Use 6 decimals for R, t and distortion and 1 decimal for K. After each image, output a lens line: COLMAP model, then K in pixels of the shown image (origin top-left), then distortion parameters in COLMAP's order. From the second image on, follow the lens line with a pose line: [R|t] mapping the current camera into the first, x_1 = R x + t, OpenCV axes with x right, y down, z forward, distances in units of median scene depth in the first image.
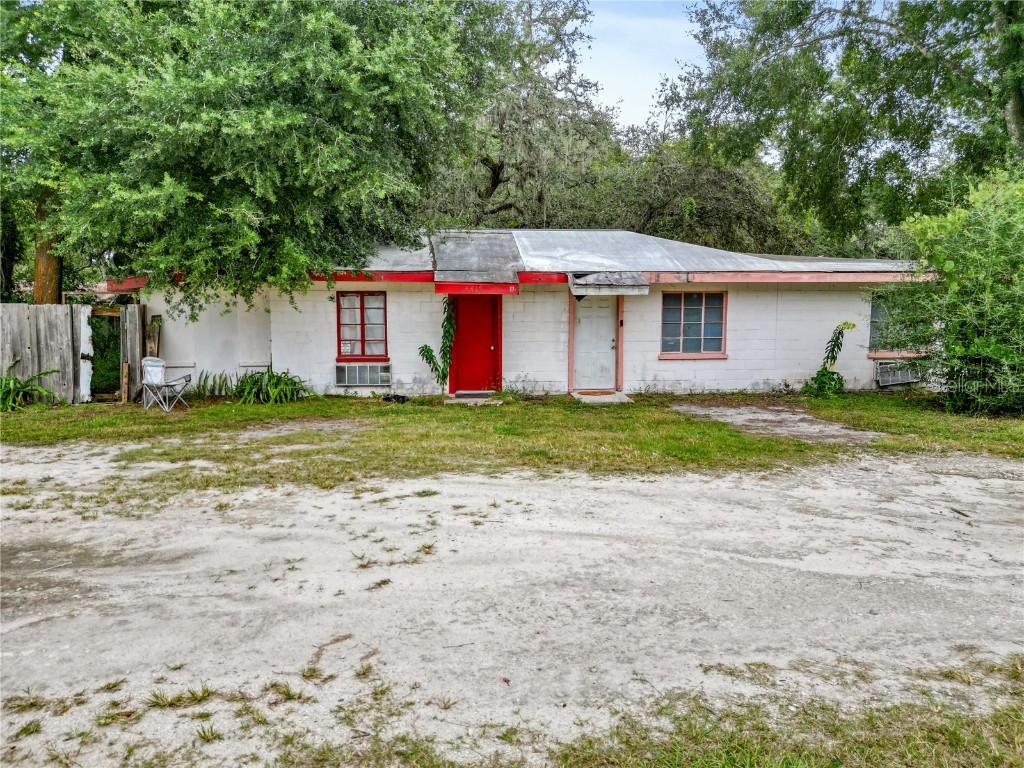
lens RADIAL K [[716.3, 0, 514.1], [0, 716.3, 383.0], [0, 0, 1]] dist [0.068419, -0.055257]
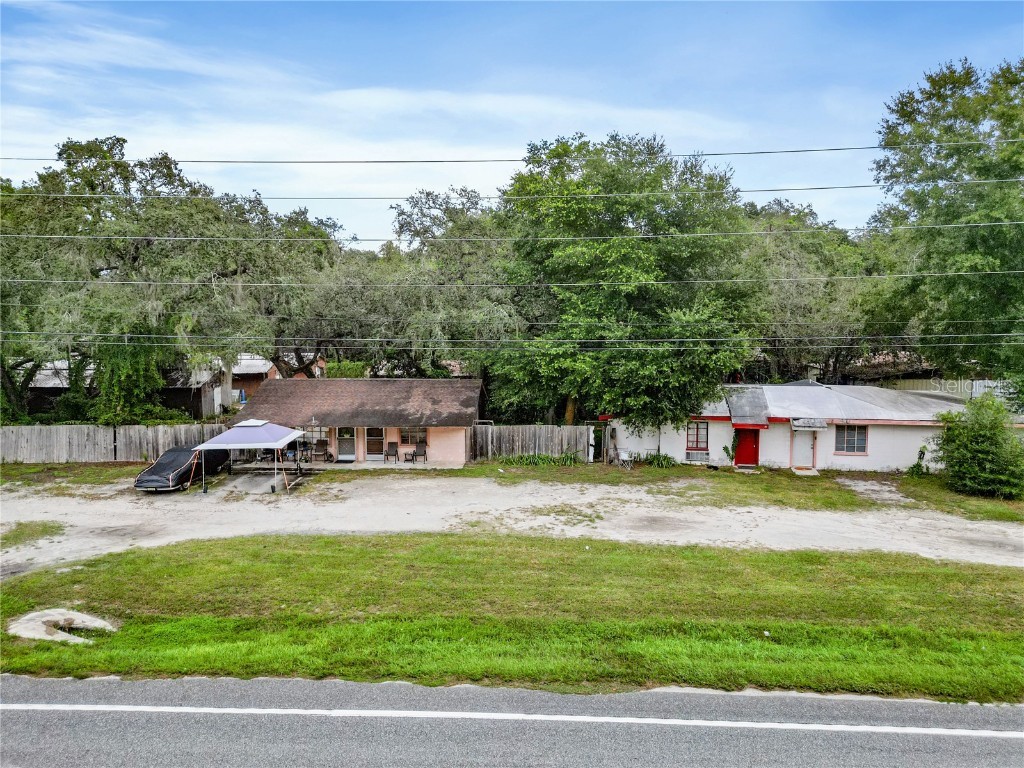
lens RADIAL K [[717.0, 0, 513.4], [0, 717.0, 382.5], [0, 0, 1]] dist [0.069451, -0.063306]
pose [[0.958728, 0.022119, -0.283463, -0.123993], [-0.020638, 0.999753, 0.008210, -0.267852], [0.283574, -0.002021, 0.958948, -1.509811]]
